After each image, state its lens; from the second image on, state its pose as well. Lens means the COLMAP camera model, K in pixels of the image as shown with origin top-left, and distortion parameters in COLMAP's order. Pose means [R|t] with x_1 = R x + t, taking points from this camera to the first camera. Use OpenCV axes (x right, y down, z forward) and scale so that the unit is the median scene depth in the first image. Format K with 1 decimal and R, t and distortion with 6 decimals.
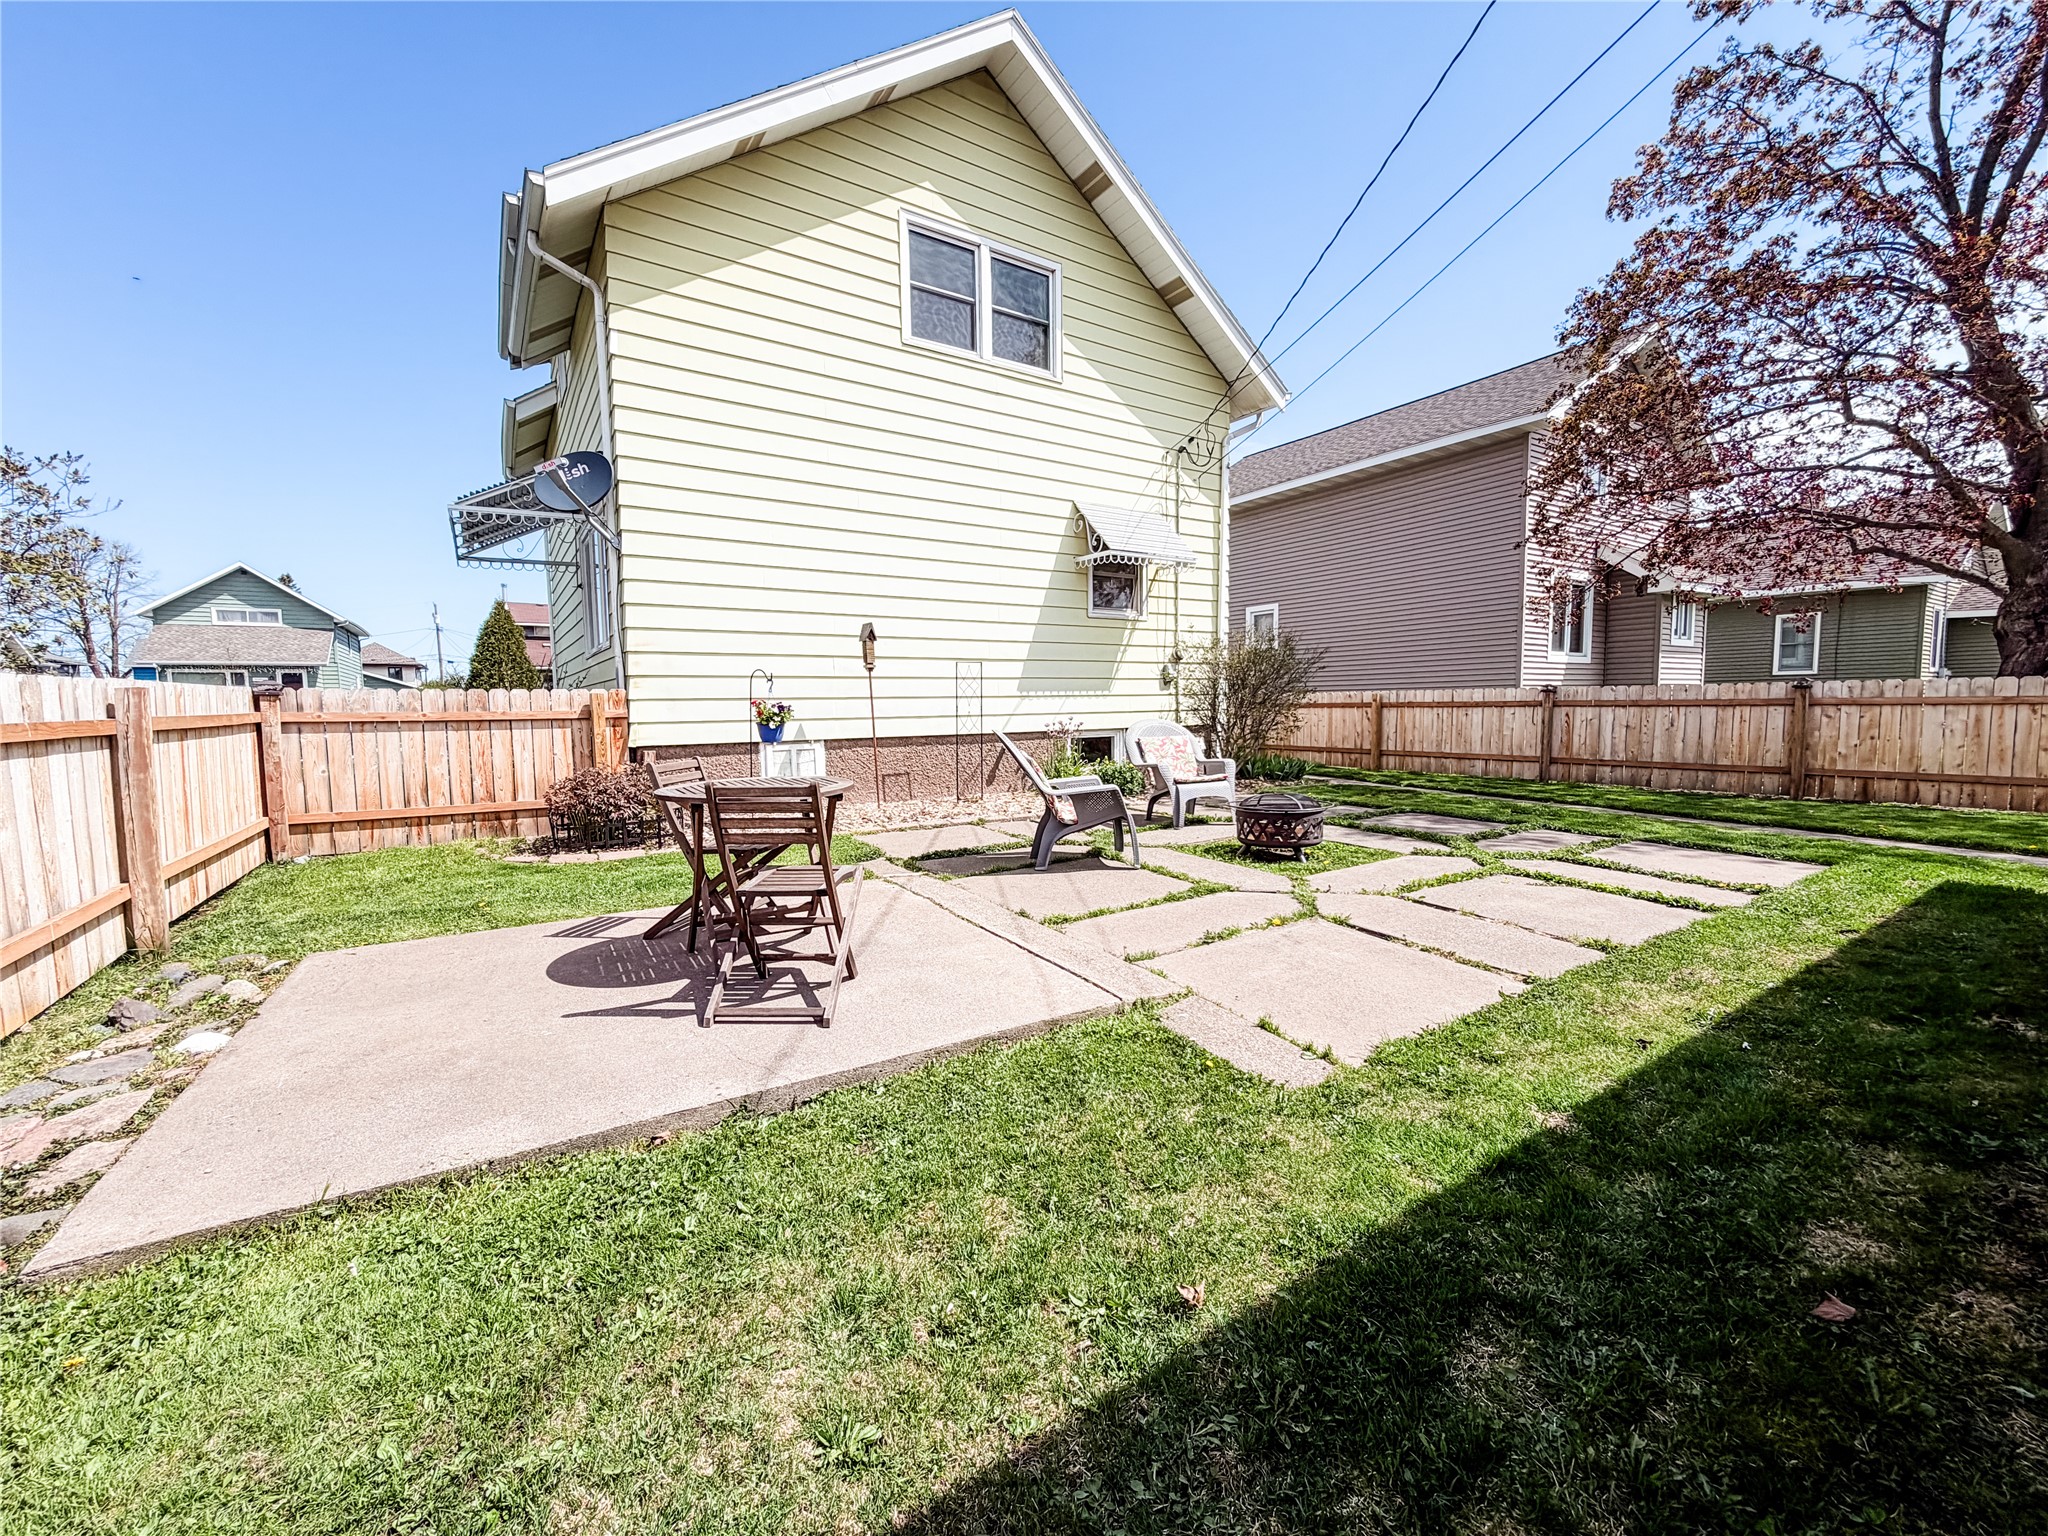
lens RADIAL K [[816.3, 0, 1021.8], [0, 816.3, 769.8], [0, 0, 1]] dist [0.002429, 0.000077]
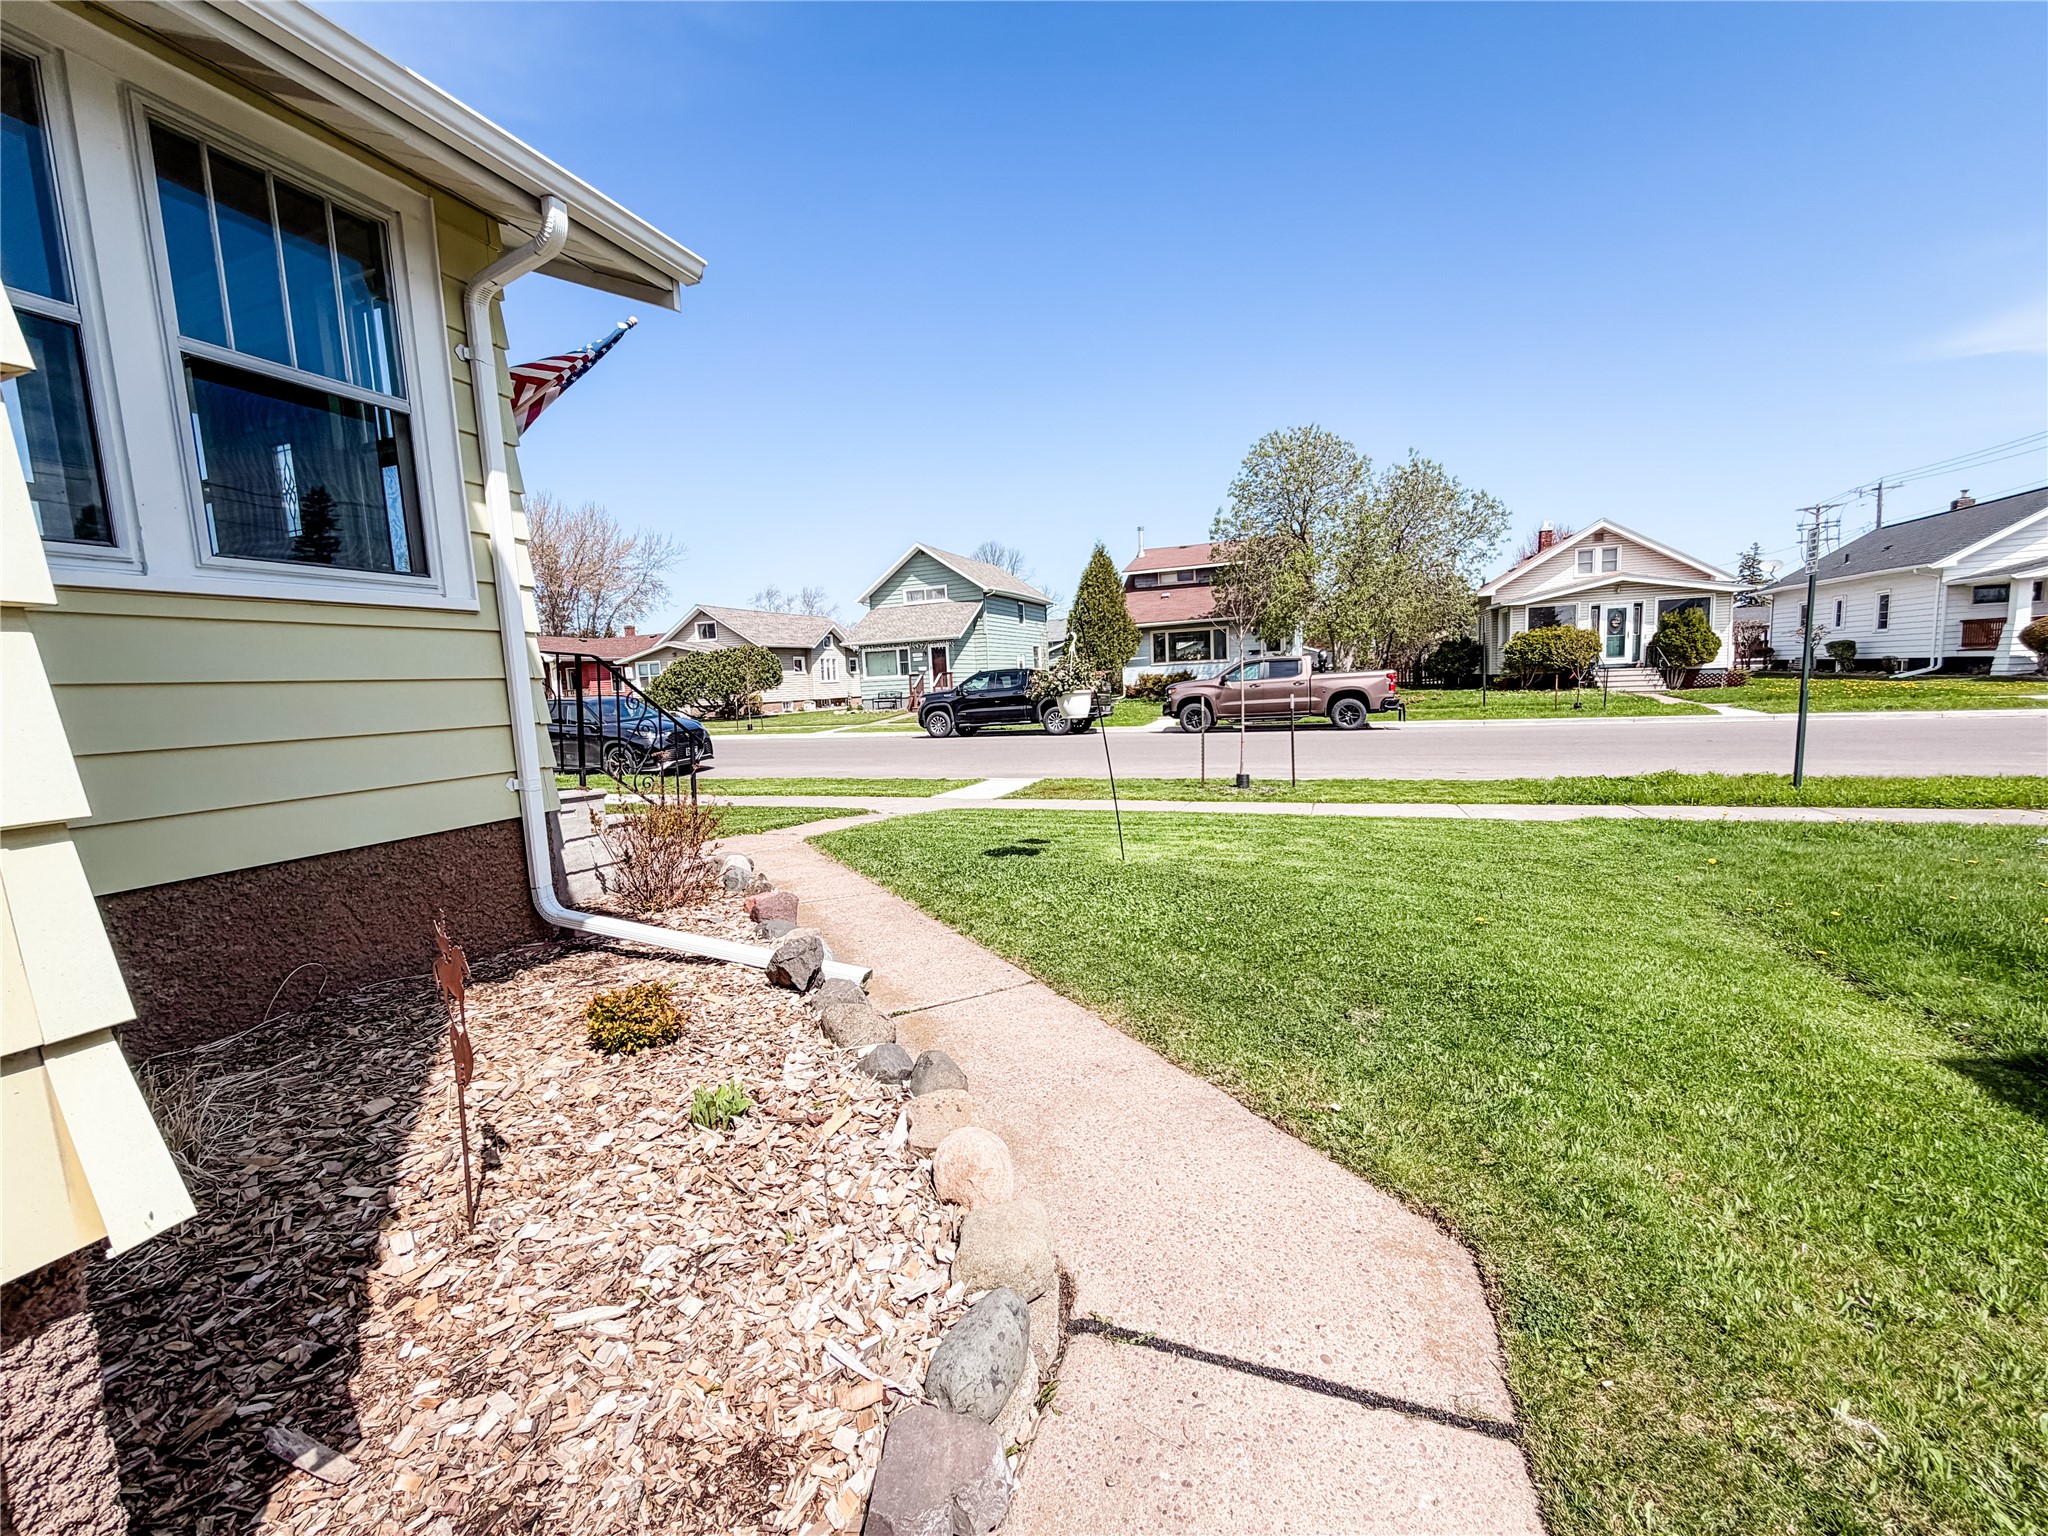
lens RADIAL K [[816.3, 0, 1025.4], [0, 816.3, 768.8], [0, 0, 1]] dist [0.002429, 0.000077]
pose [[0.594001, 0.072790, -0.801164, -0.116823], [-0.026638, 0.997132, 0.070844, -0.194573], [0.804023, -0.020740, 0.594237, 2.176463]]
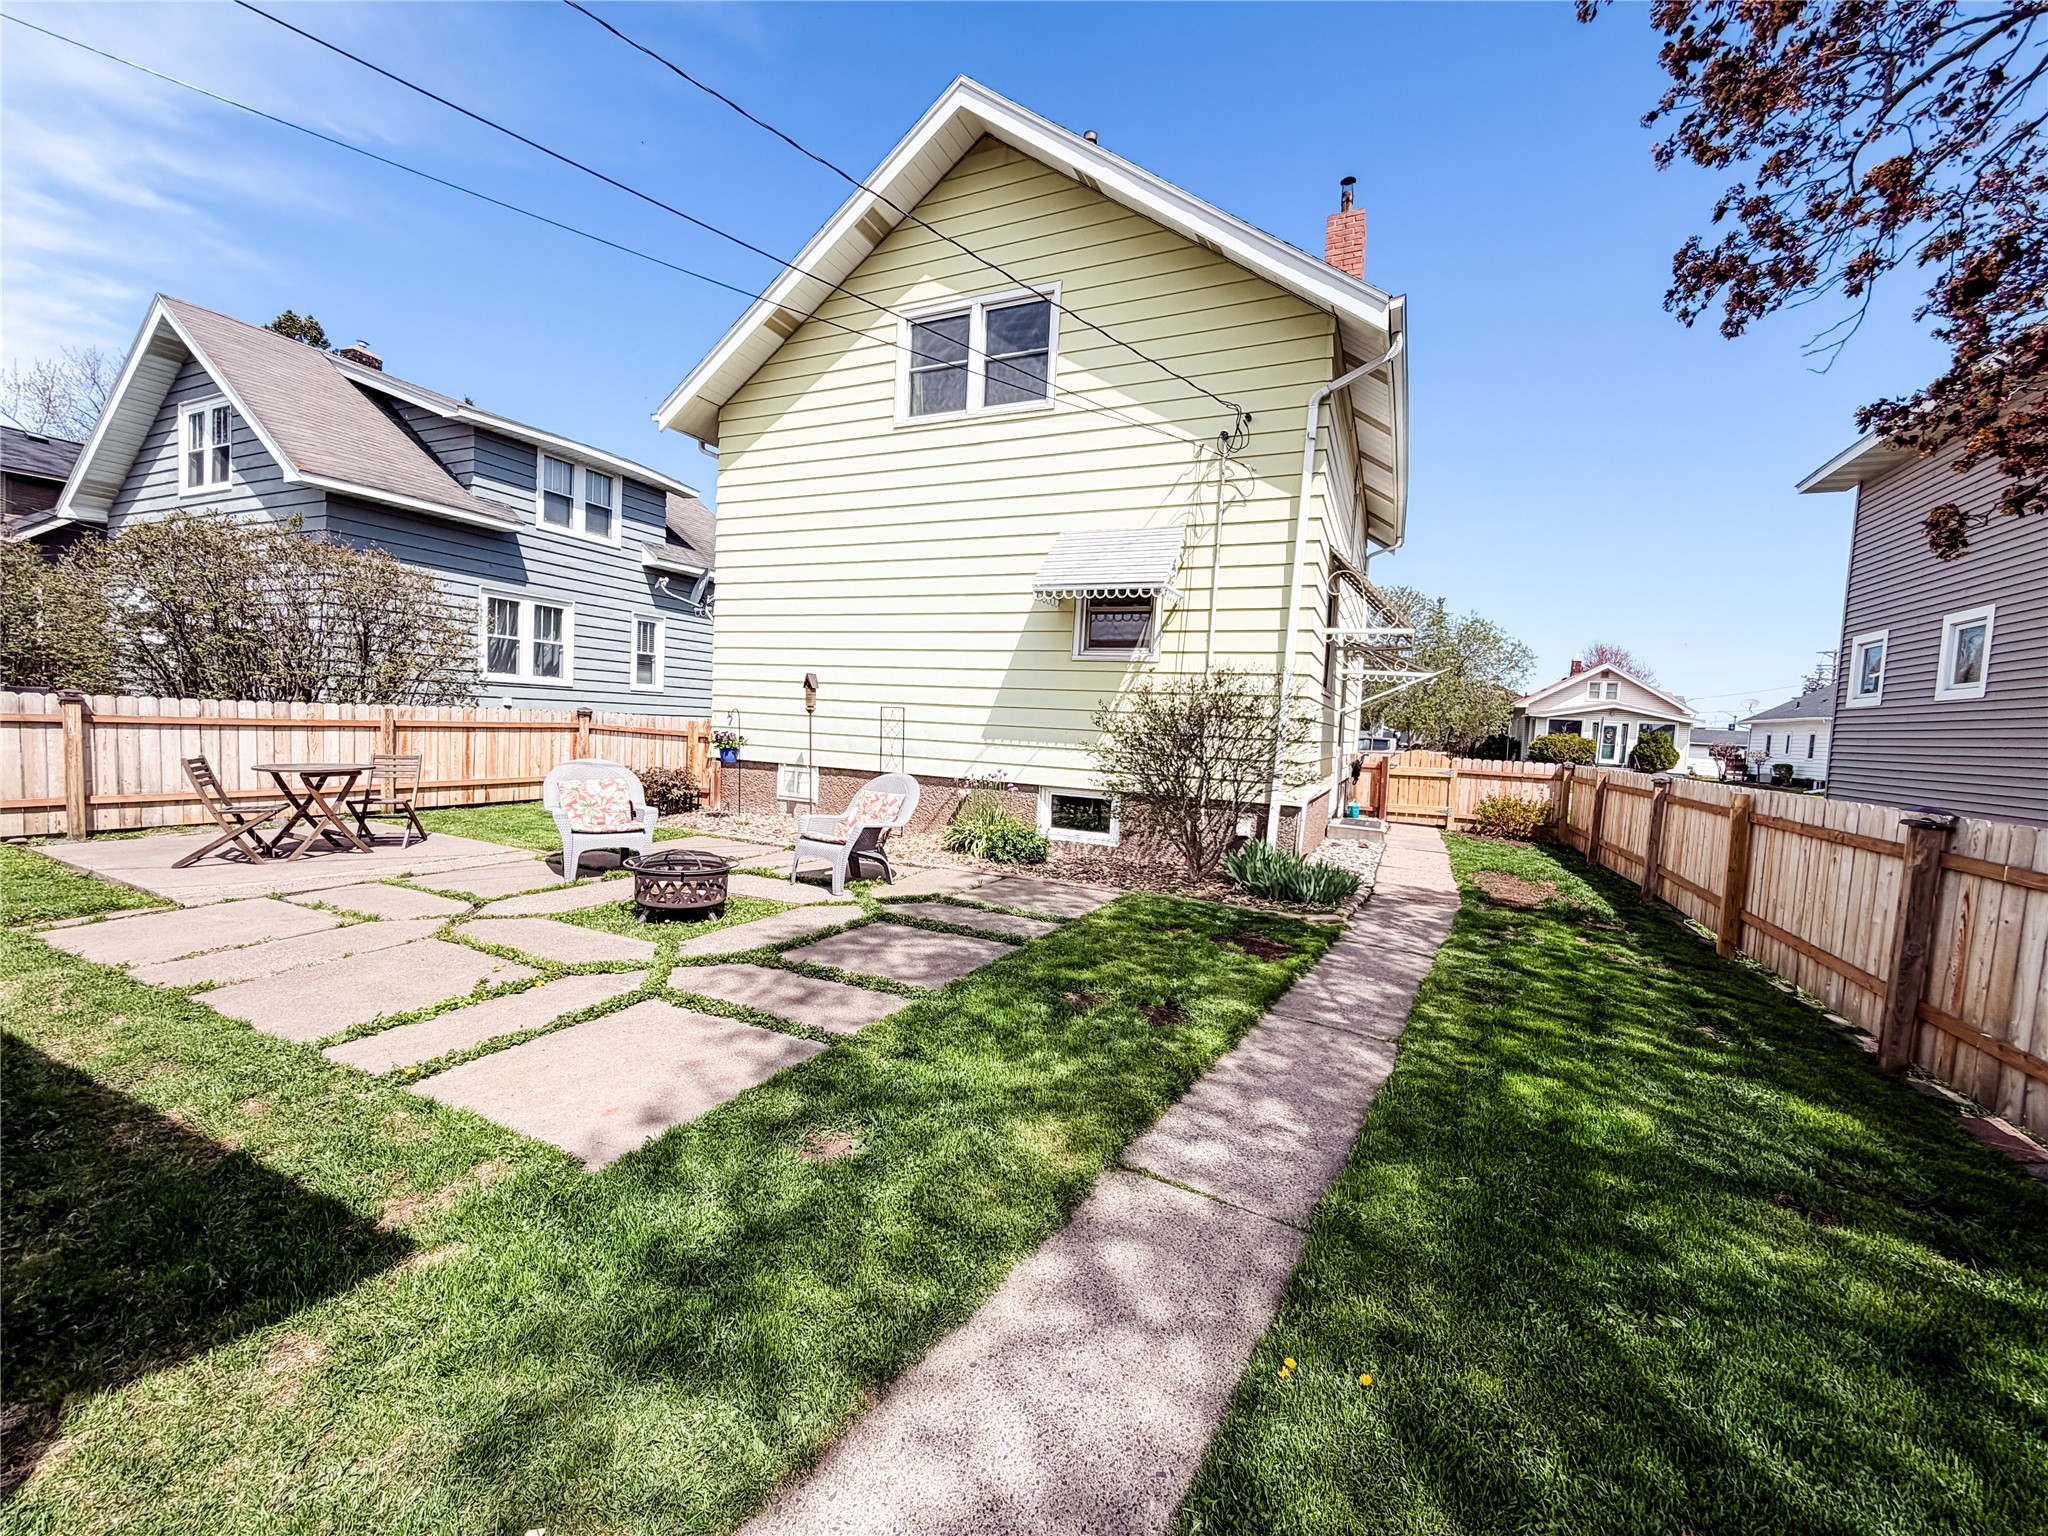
lens RADIAL K [[816.3, 0, 1020.4], [0, 816.3, 768.3], [0, 0, 1]] dist [0.002429, 0.000077]
pose [[0.529820, 0.087915, -0.843541, 0.886946], [-0.126820, 0.991643, 0.023696, -0.093254], [0.838575, 0.094423, 0.536542, 0.540260]]
